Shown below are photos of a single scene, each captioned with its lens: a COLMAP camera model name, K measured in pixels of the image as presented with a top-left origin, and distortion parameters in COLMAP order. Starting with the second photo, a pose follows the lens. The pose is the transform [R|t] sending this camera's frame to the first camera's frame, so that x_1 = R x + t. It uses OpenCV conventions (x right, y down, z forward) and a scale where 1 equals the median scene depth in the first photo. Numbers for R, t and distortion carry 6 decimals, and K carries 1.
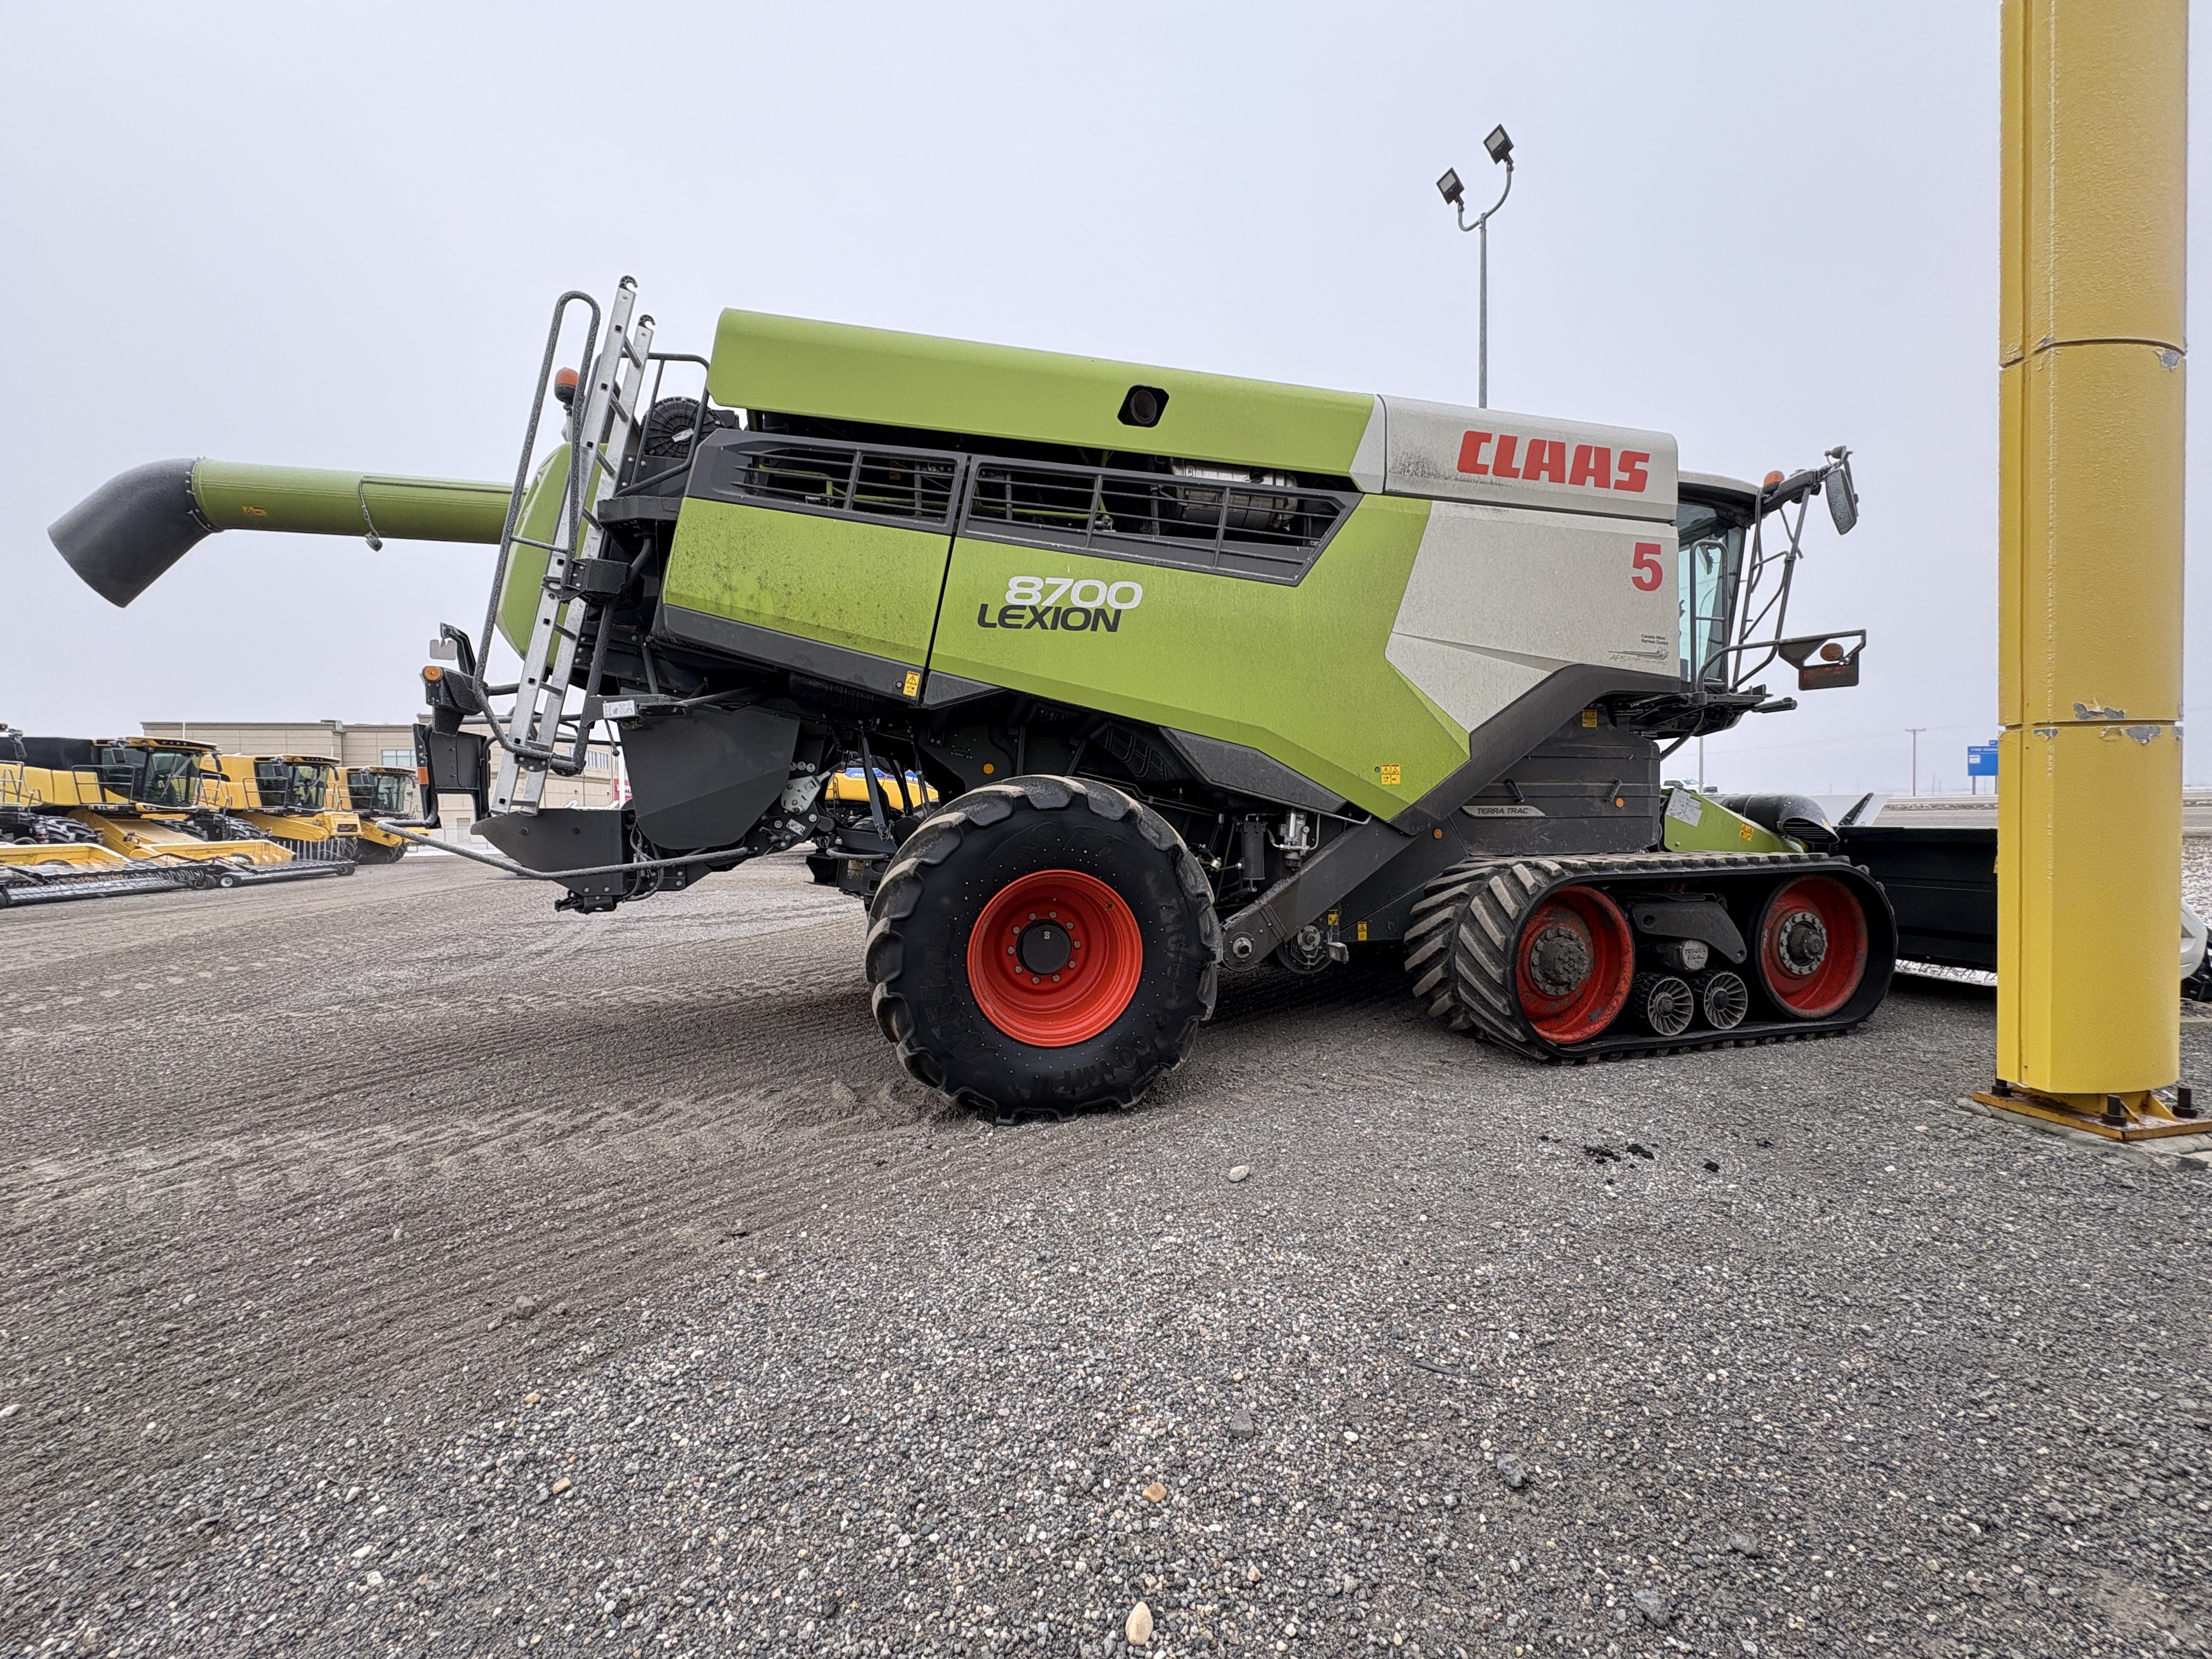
lens RADIAL K [[904.6, 0, 1106.0], [0, 904.6, 829.5], [0, 0, 1]] dist [-0.000959, -0.000027]
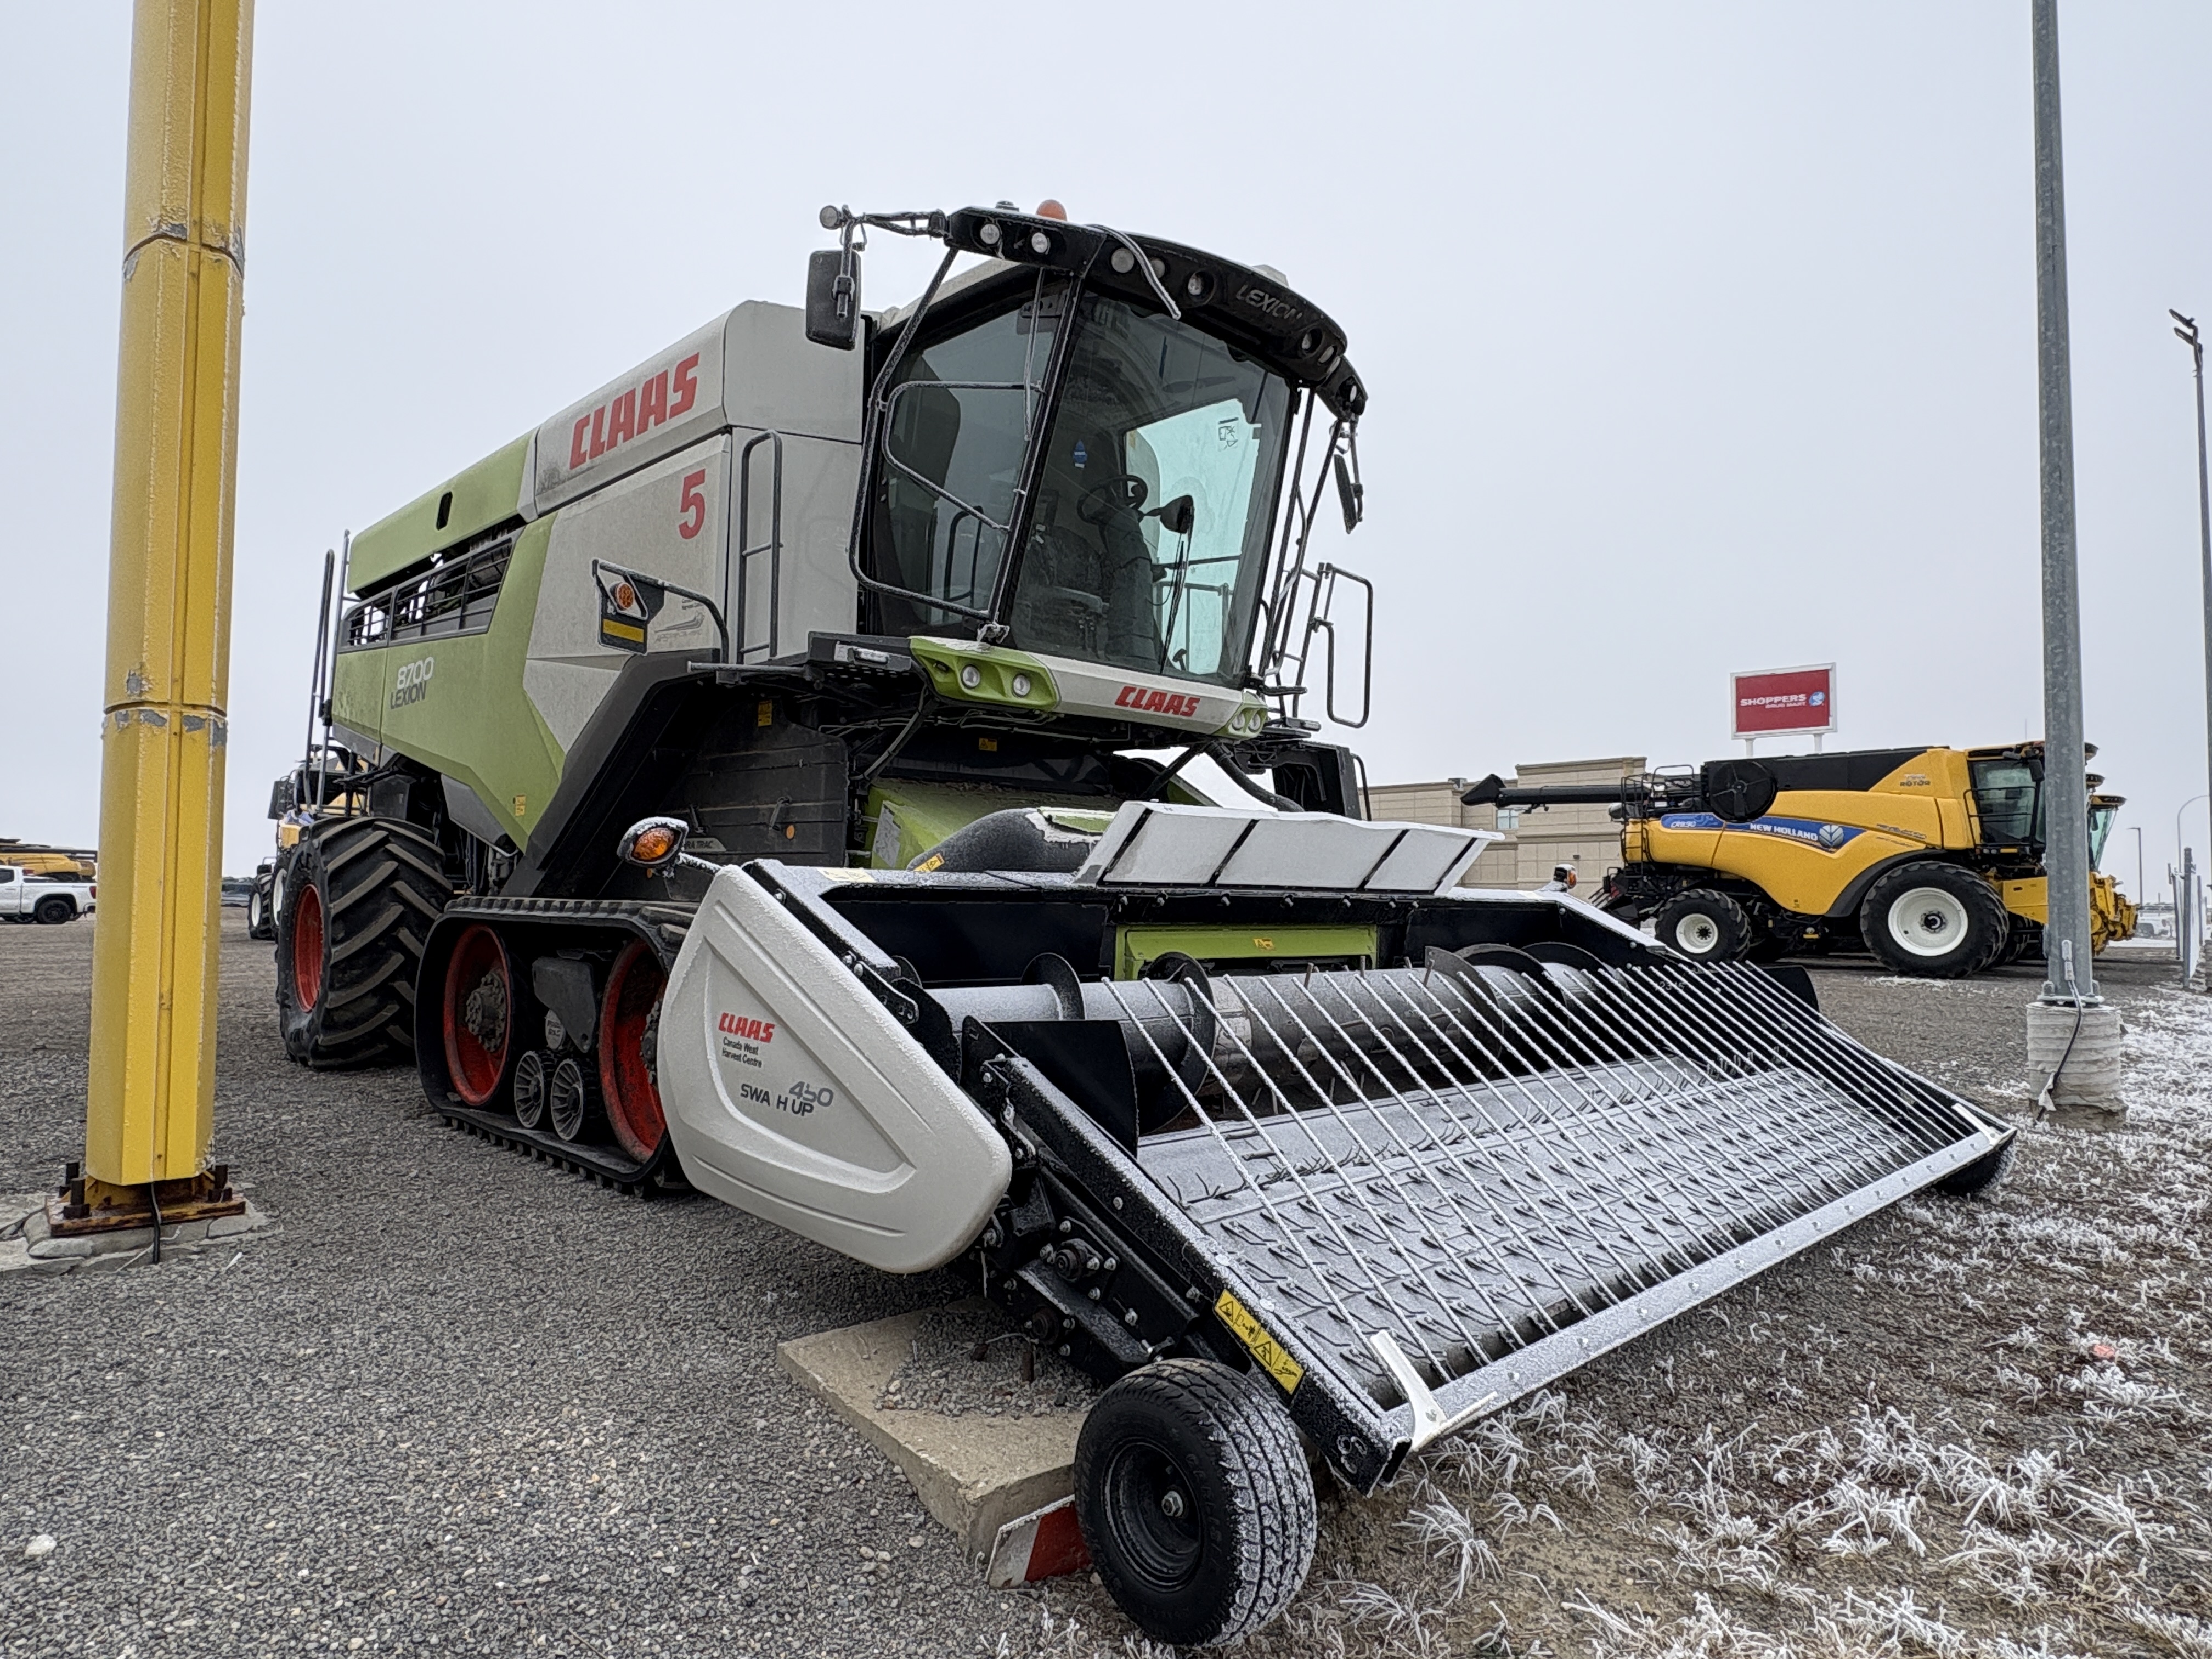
lens RADIAL K [[1375.4, 0, 1106.0], [0, 1375.4, 829.5], [0, 0, 1]] dist [-0.000007, 0.000004]
pose [[0.476787, -0.022186, -0.878739, 1.952324], [-0.033130, 0.998518, -0.043186, 0.007016], [0.878394, 0.049703, 0.475346, 0.884582]]
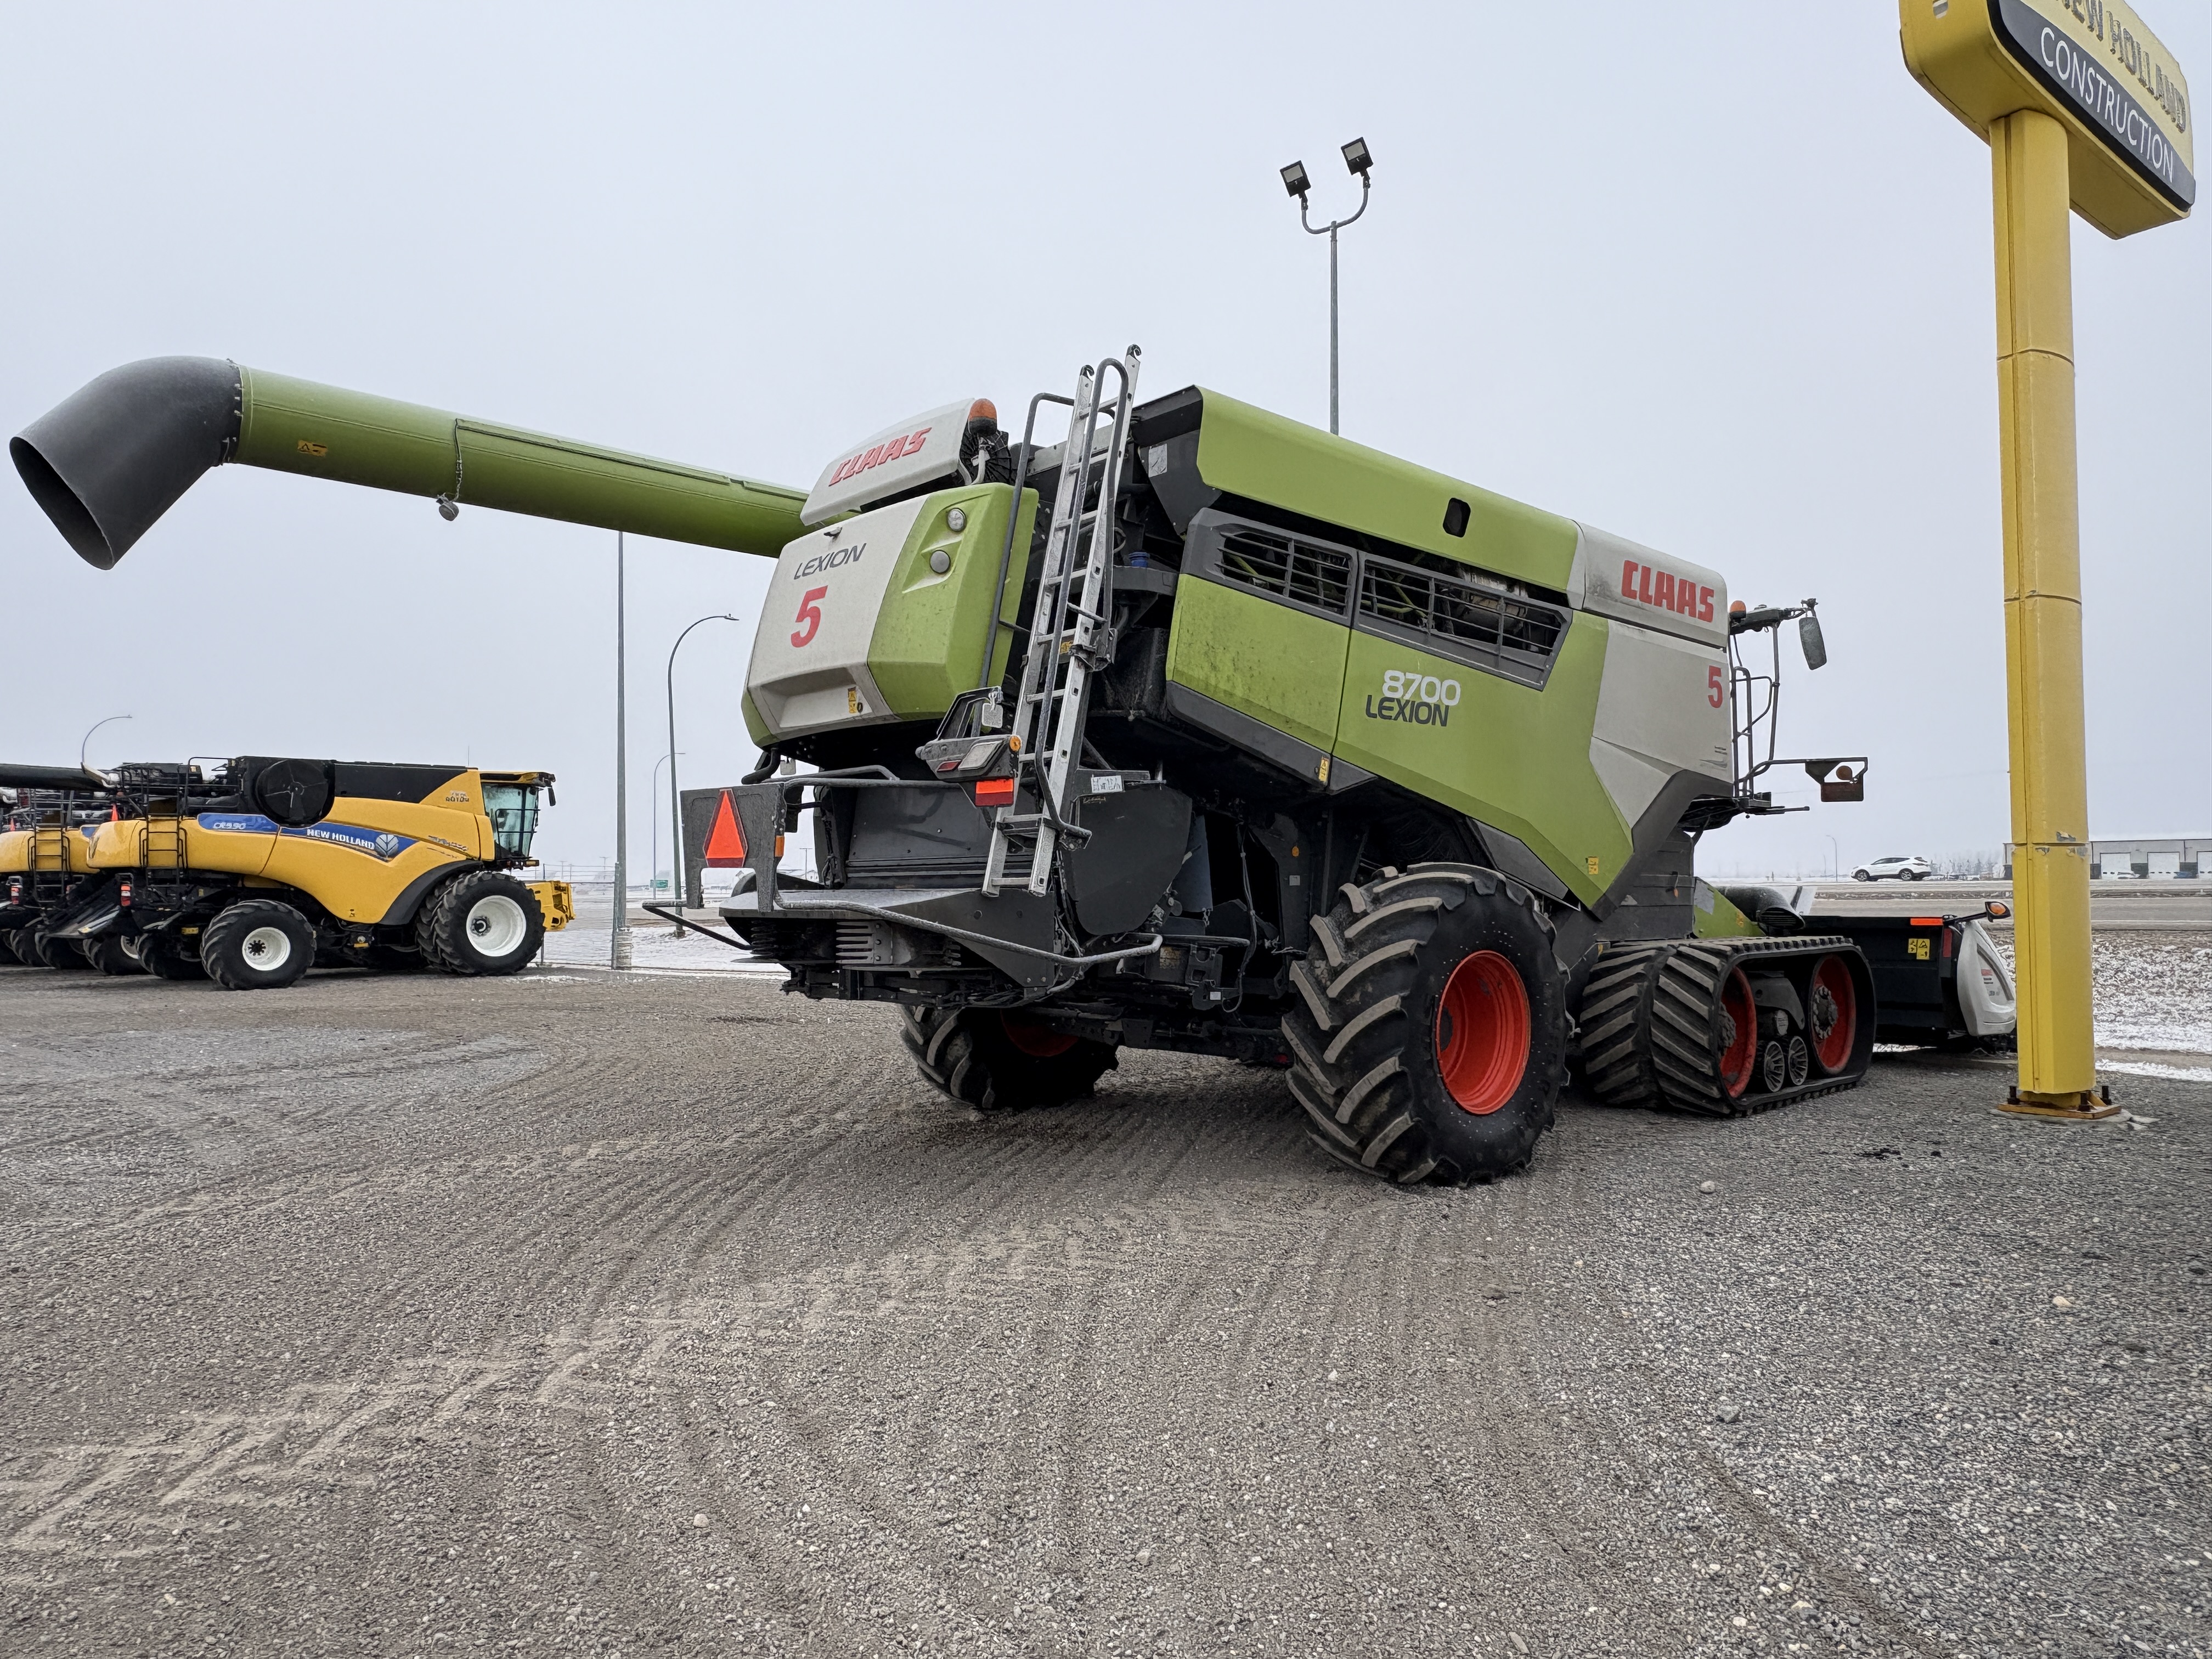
lens RADIAL K [[1451.1, 0, 1106.0], [0, 1451.1, 829.5], [0, 0, 1]] dist [-0.008578, -0.000051]
pose [[0.883203, 0.030553, 0.467994, -1.063931], [-0.000720, 0.997963, -0.063793, 0.008576], [-0.468990, 0.056005, 0.881426, -0.280301]]
